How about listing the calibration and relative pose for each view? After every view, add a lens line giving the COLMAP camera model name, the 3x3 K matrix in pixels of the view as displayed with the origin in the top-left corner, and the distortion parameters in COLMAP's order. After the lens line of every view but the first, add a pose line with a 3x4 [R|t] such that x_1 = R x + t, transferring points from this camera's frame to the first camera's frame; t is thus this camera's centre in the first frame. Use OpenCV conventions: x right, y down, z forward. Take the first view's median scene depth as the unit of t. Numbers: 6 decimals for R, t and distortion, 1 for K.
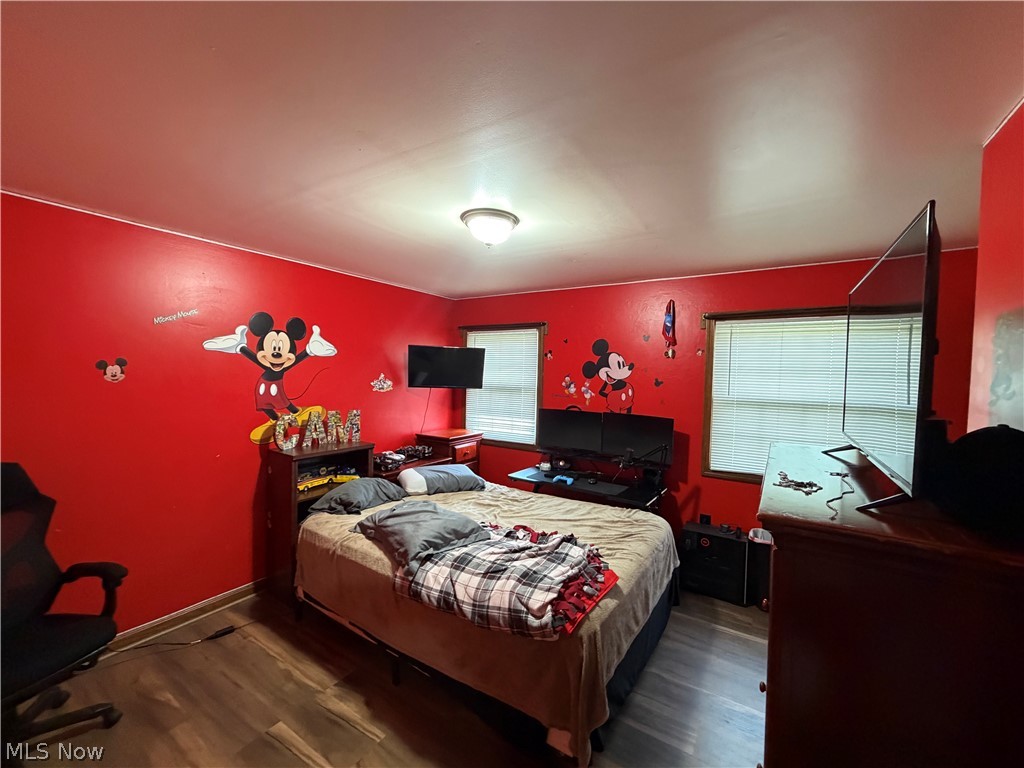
lens RADIAL K [[411.8, 0, 515.3], [0, 411.8, 383.7], [0, 0, 1]] dist [0.001691, 0.000569]
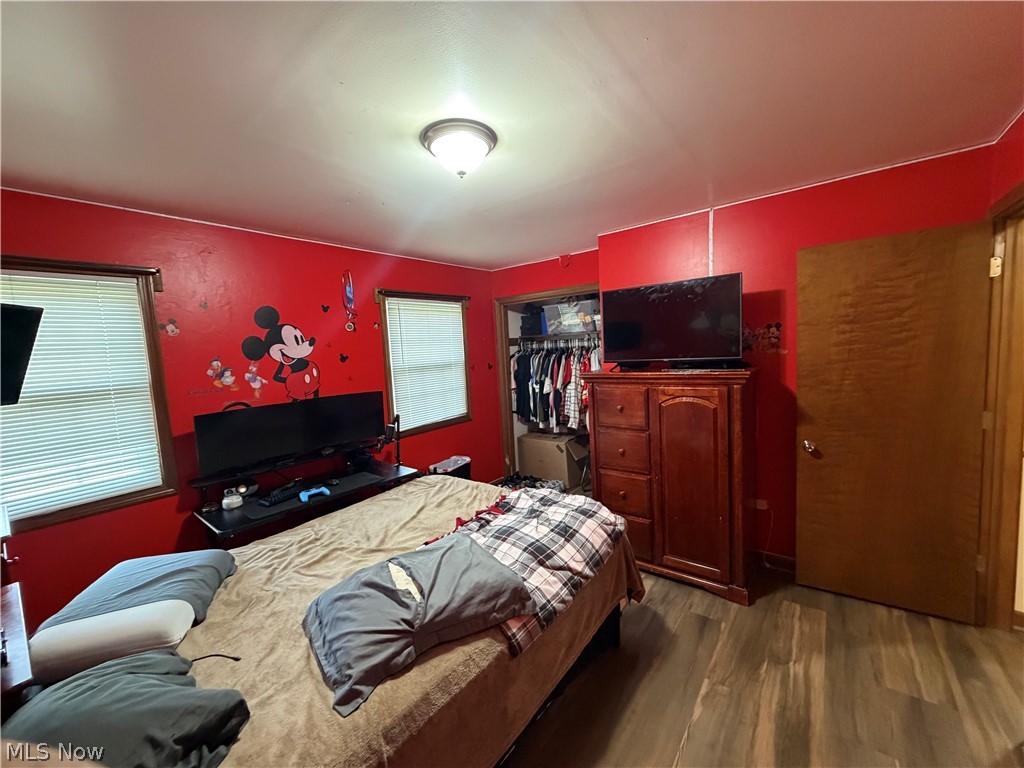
lens RADIAL K [[411.8, 0, 513.5], [0, 411.8, 382.8], [0, 0, 1]] dist [0.001691, 0.000569]
pose [[0.091310, -0.112981, 0.989393, -0.520755], [0.086317, 0.990702, 0.105164, -0.011467], [-0.992075, 0.075799, 0.100213, 0.510522]]
